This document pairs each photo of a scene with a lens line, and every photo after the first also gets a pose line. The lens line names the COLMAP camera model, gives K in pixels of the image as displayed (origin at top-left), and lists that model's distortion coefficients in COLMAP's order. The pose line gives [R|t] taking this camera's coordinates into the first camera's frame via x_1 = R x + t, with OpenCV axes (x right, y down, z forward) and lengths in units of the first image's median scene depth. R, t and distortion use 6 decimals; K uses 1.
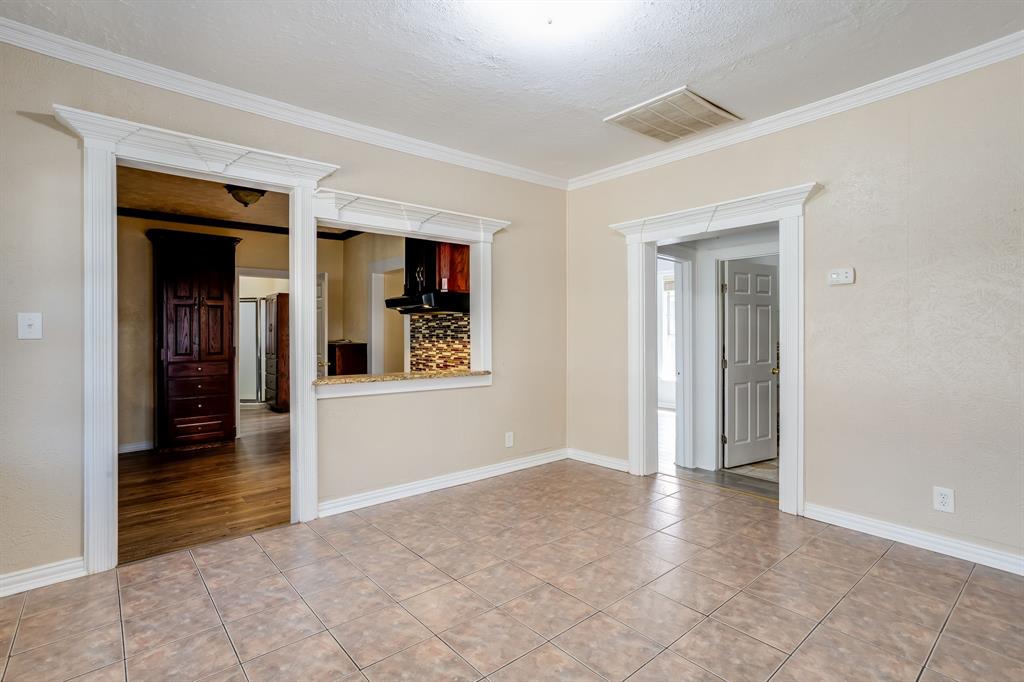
lens RADIAL K [[500.7, 0, 494.9], [0, 500.7, 334.3], [0, 0, 1]] dist [-0.001494, 0.001995]
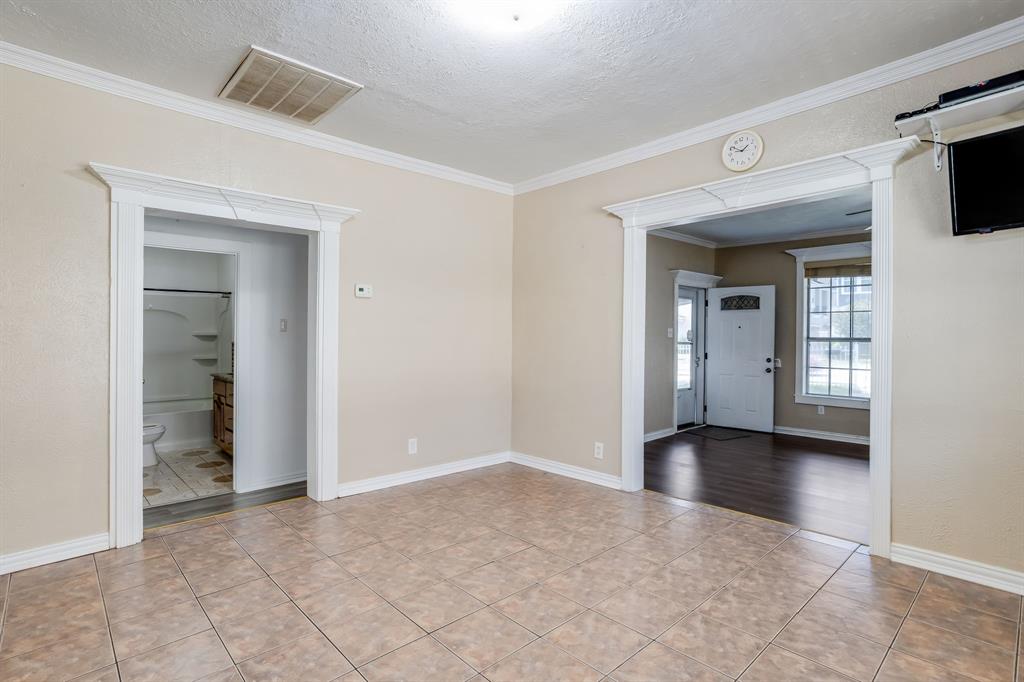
lens RADIAL K [[503.9, 0, 512.0], [0, 503.9, 332.9], [0, 0, 1]] dist [-0.022389, 0.010679]
pose [[-0.068191, 0.010789, 0.997614, -0.678056], [0.001713, 0.999941, -0.010697, 0.003569], [-0.997671, 0.000980, -0.068205, 0.839854]]
